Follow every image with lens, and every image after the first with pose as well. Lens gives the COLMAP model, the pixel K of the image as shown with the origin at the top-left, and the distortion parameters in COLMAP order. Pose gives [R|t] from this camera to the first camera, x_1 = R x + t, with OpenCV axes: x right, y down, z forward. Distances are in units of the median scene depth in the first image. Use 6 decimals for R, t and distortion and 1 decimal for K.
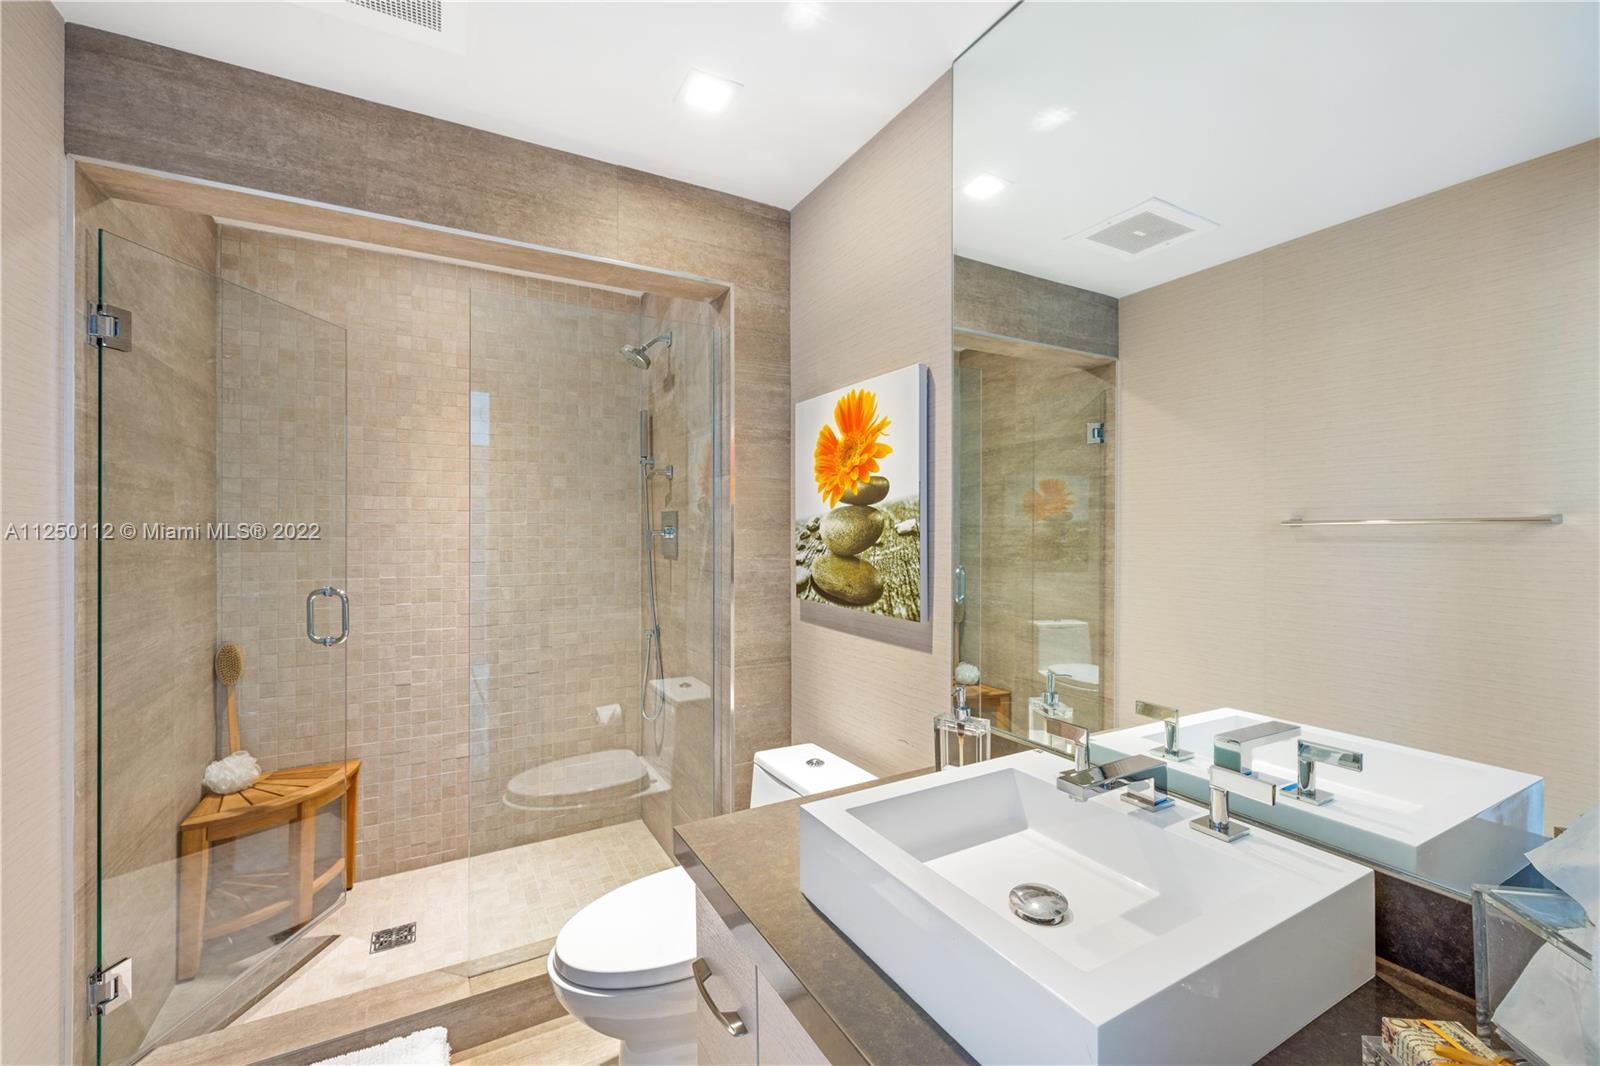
lens RADIAL K [[692.4, 0, 801.7], [0, 692.4, 546.9], [0, 0, 1]] dist [-0.000249, -0.000215]
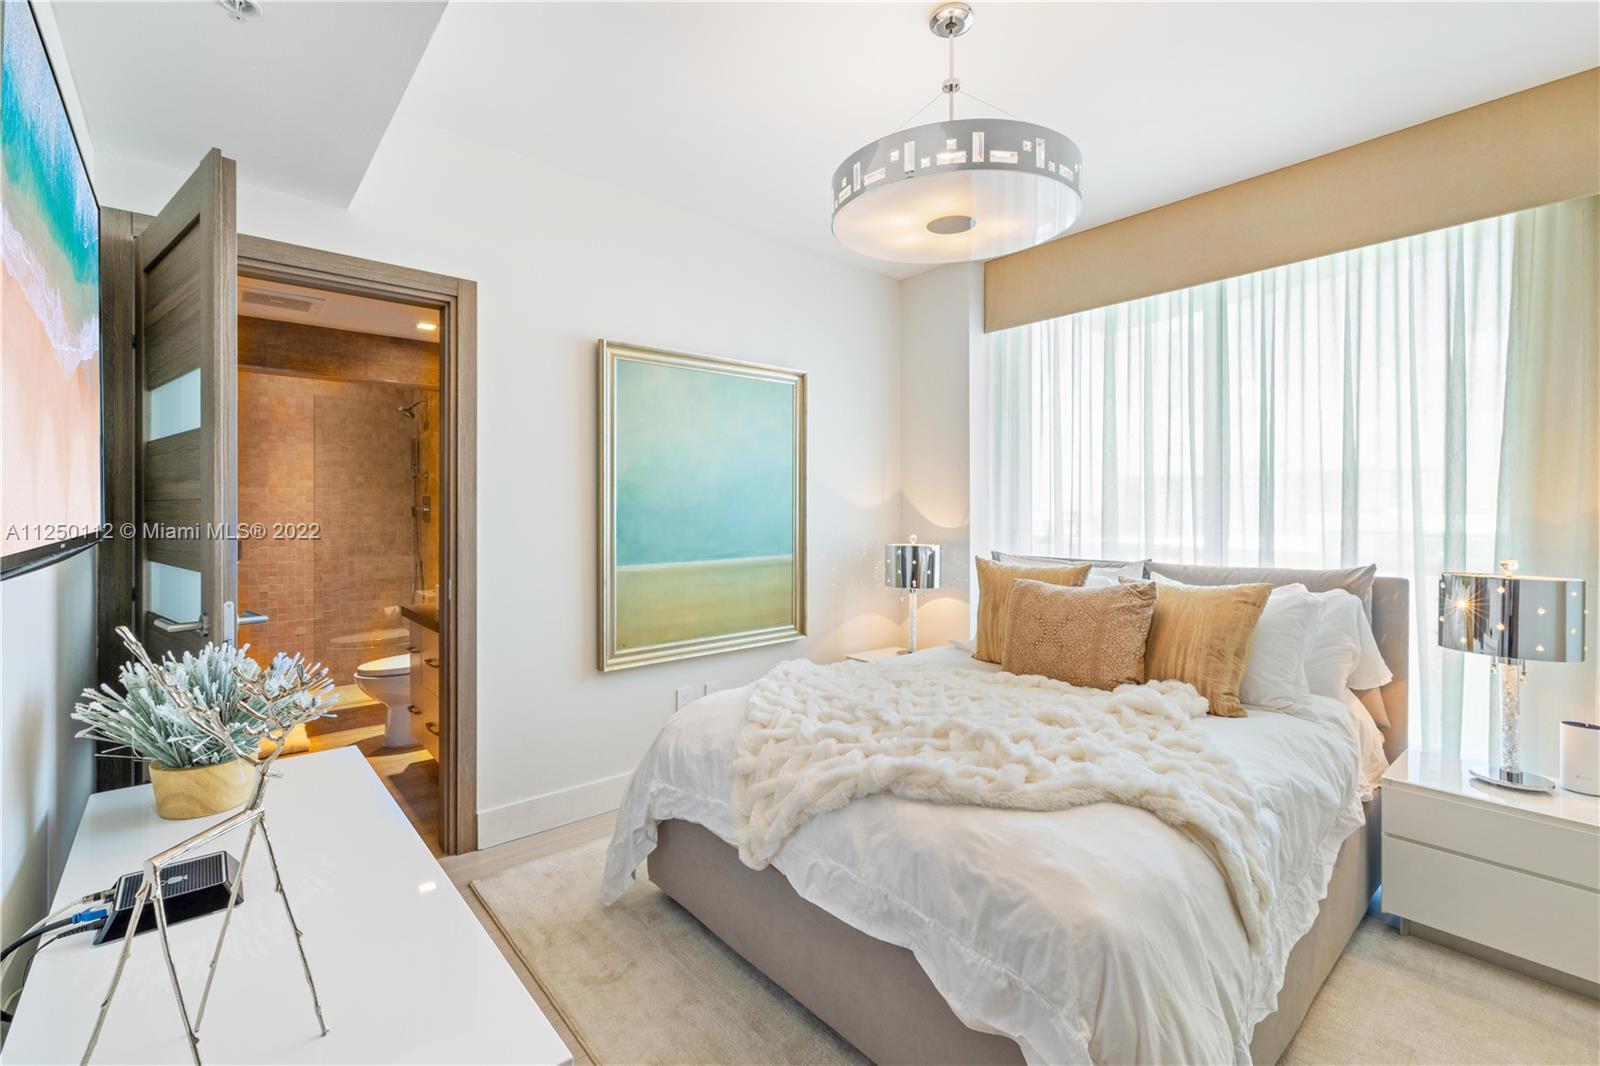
lens RADIAL K [[708.9, 0, 793.9], [0, 708.9, 521.2], [0, 0, 1]] dist [-0.001247, -0.000227]
pose [[0.978449, -0.003363, 0.206463, 0.358302], [0.004983, 0.999961, -0.007327, 0.032248], [-0.206430, 0.008198, 0.978427, -0.994813]]
